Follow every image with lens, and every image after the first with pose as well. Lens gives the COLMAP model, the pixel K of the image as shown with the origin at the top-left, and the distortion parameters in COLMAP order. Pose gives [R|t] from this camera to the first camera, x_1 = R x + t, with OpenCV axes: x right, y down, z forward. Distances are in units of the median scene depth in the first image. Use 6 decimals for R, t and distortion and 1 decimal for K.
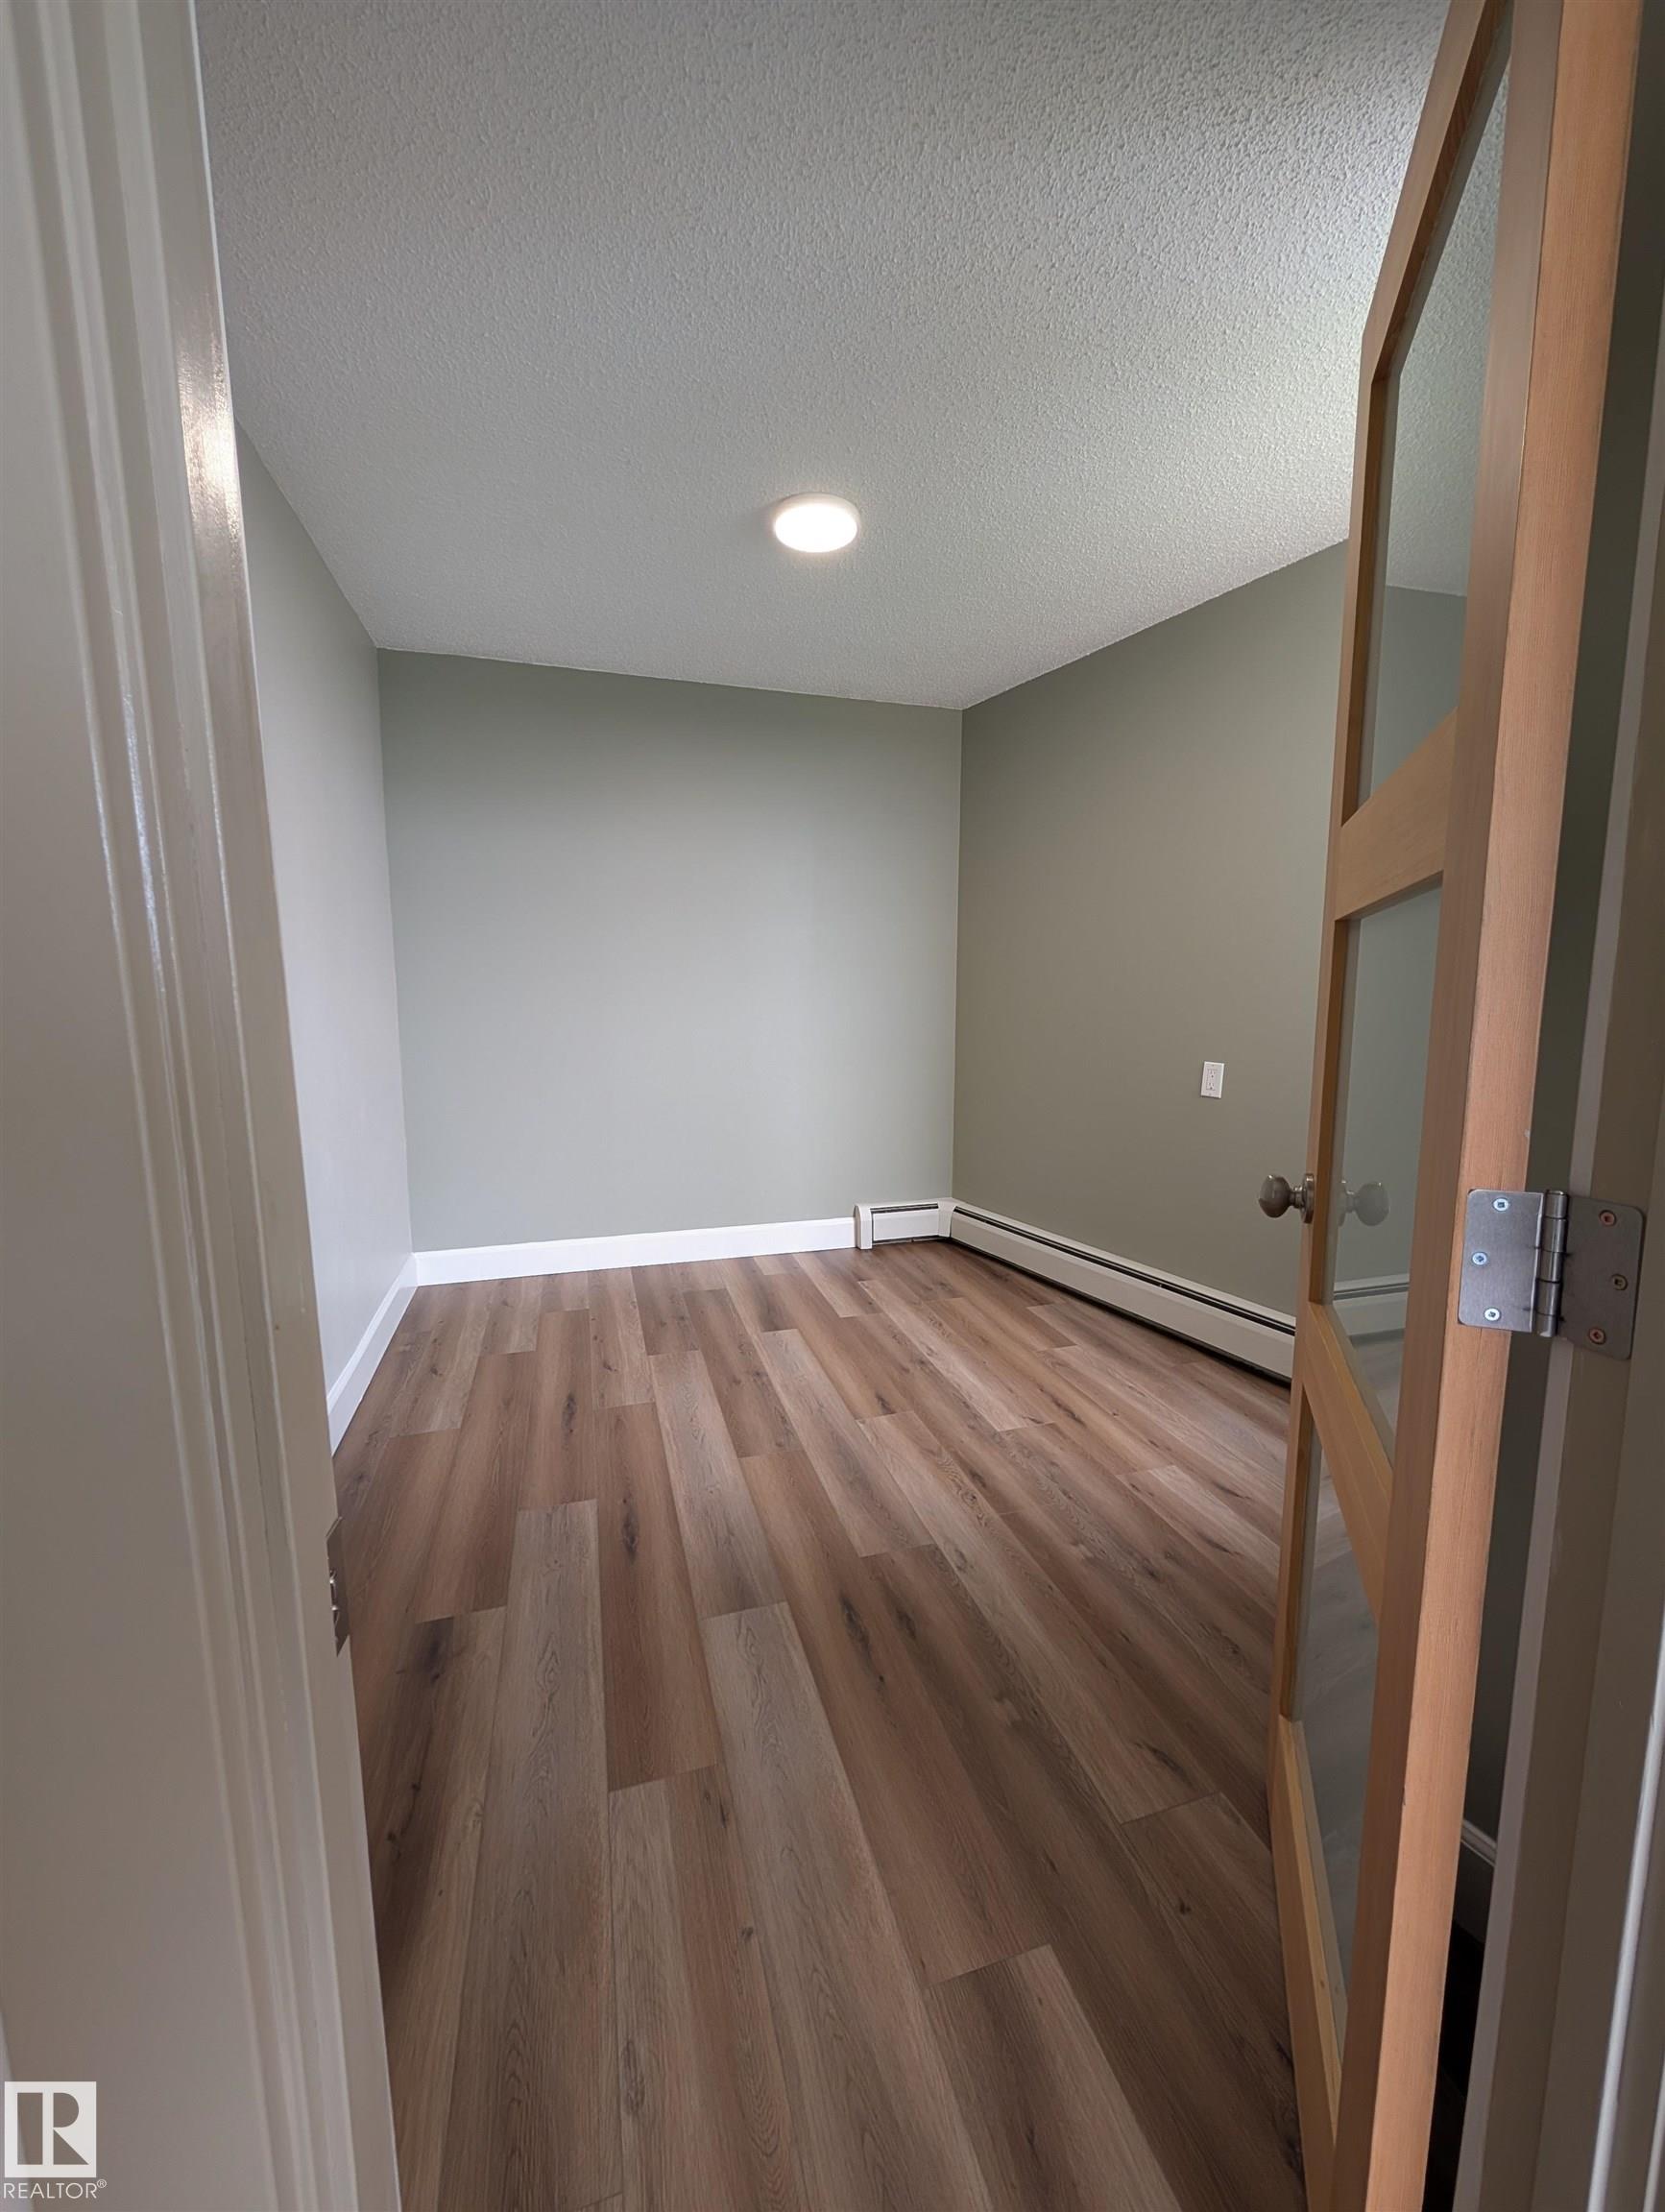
lens RADIAL K [[839.5, 0, 825.9], [0, 839.5, 1102.1], [0, 0, 1]] dist [0.000991, -0.000323]
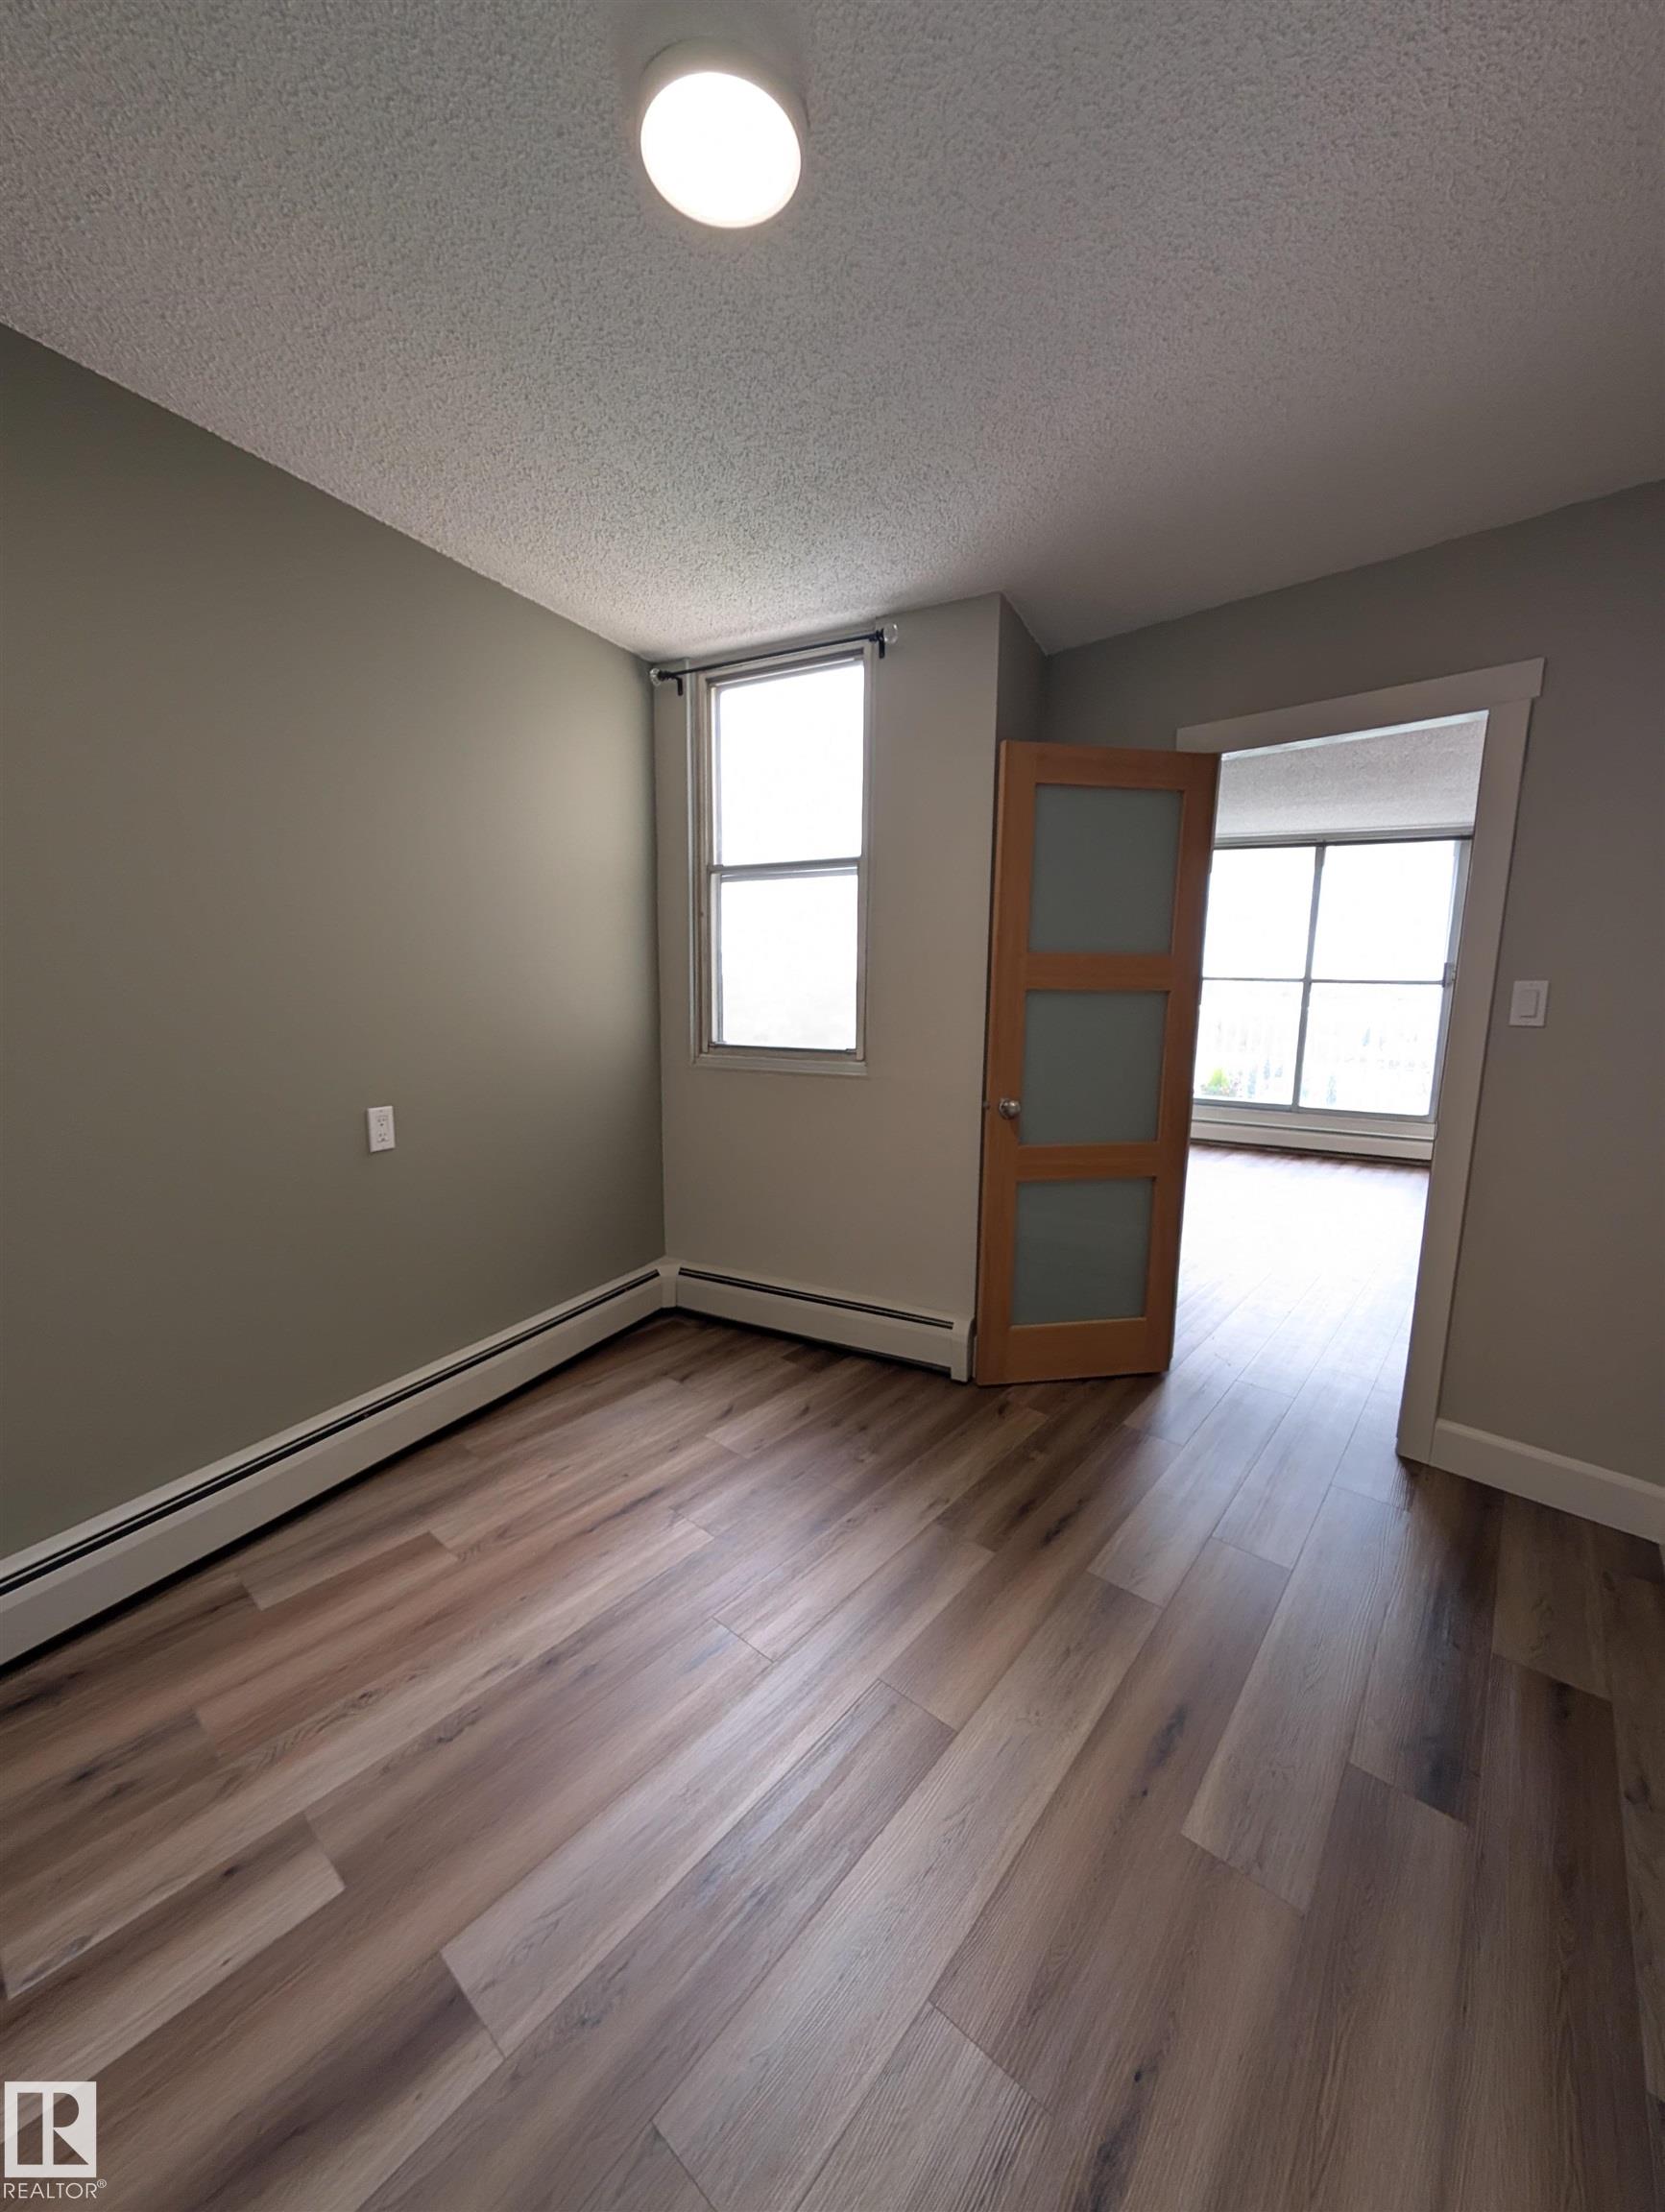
lens RADIAL K [[839.5, 0, 825.9], [0, 839.5, 1102.1], [0, 0, 1]] dist [0.000991, -0.000323]
pose [[-0.548551, -0.130815, 0.825821, -0.542626], [0.098930, 0.970592, 0.219462, -0.233805], [-0.830244, 0.202084, -0.519477, 1.339964]]
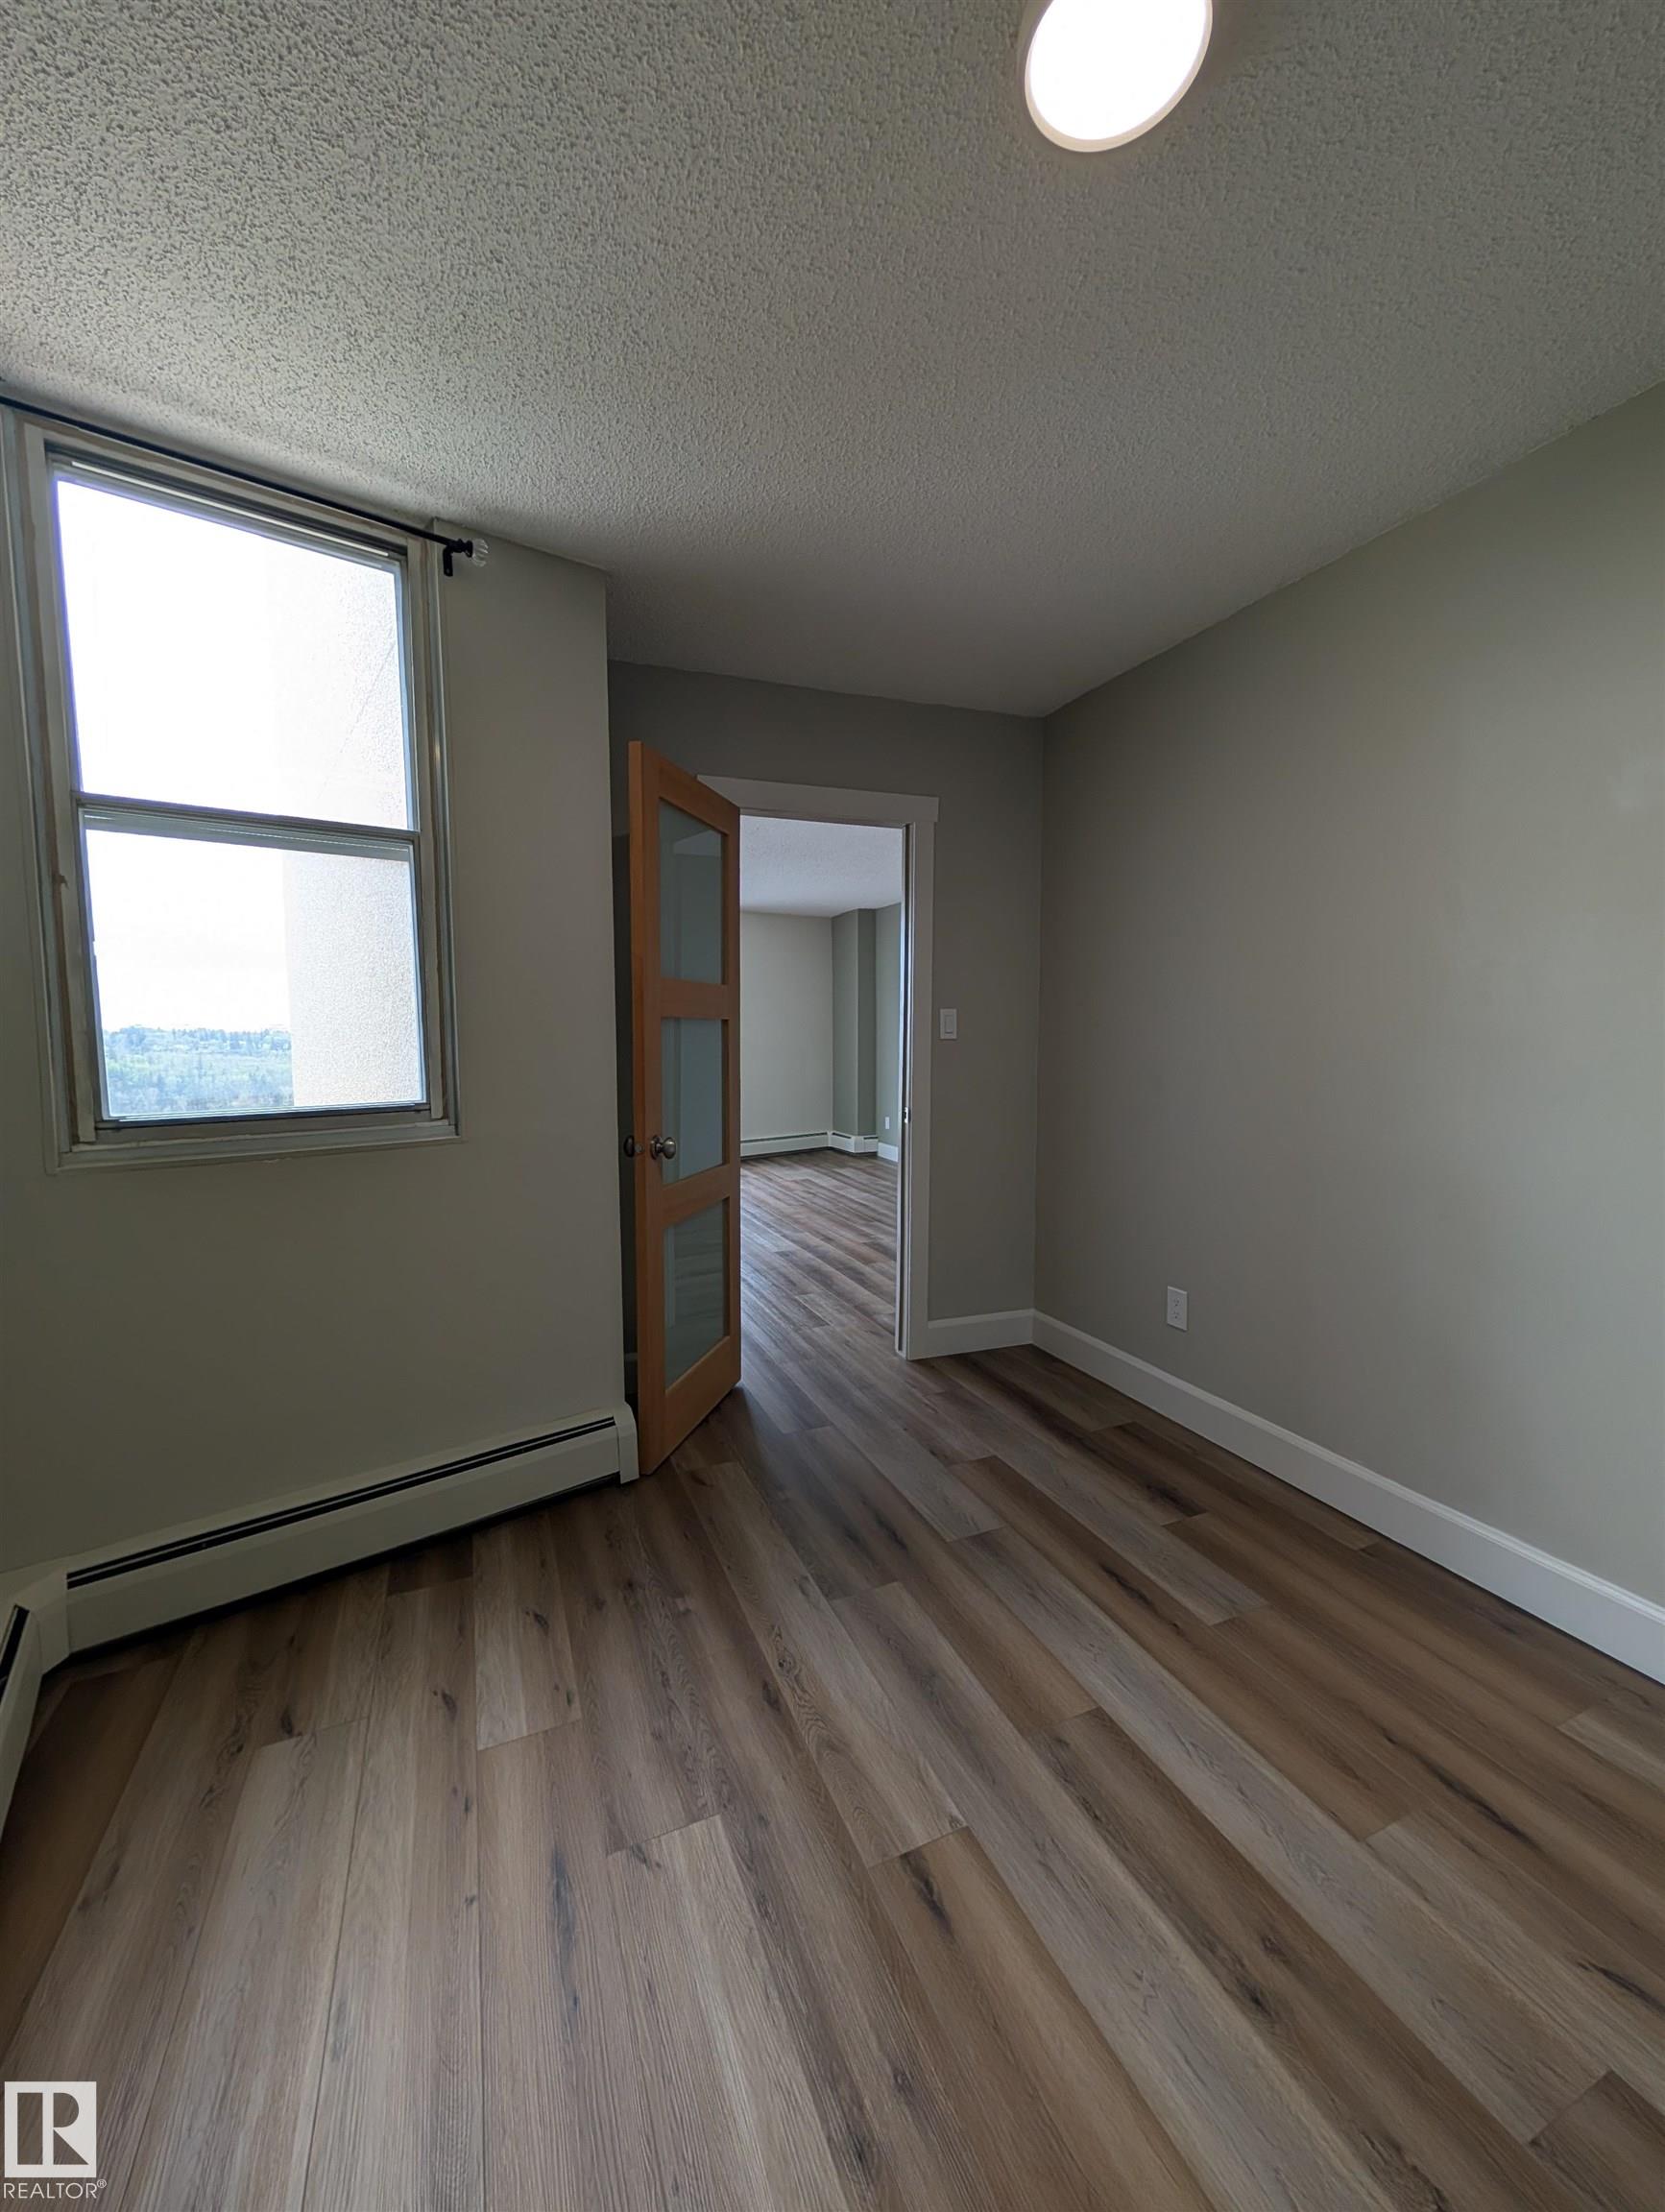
lens RADIAL K [[839.5, 0, 825.9], [0, 839.5, 1102.1], [0, 0, 1]] dist [0.000991, -0.000323]
pose [[-0.993042, 0.012371, -0.117112, 0.204872], [-0.012948, 0.976968, 0.212991, -0.226602], [0.117049, 0.213025, -0.970010, 1.556652]]
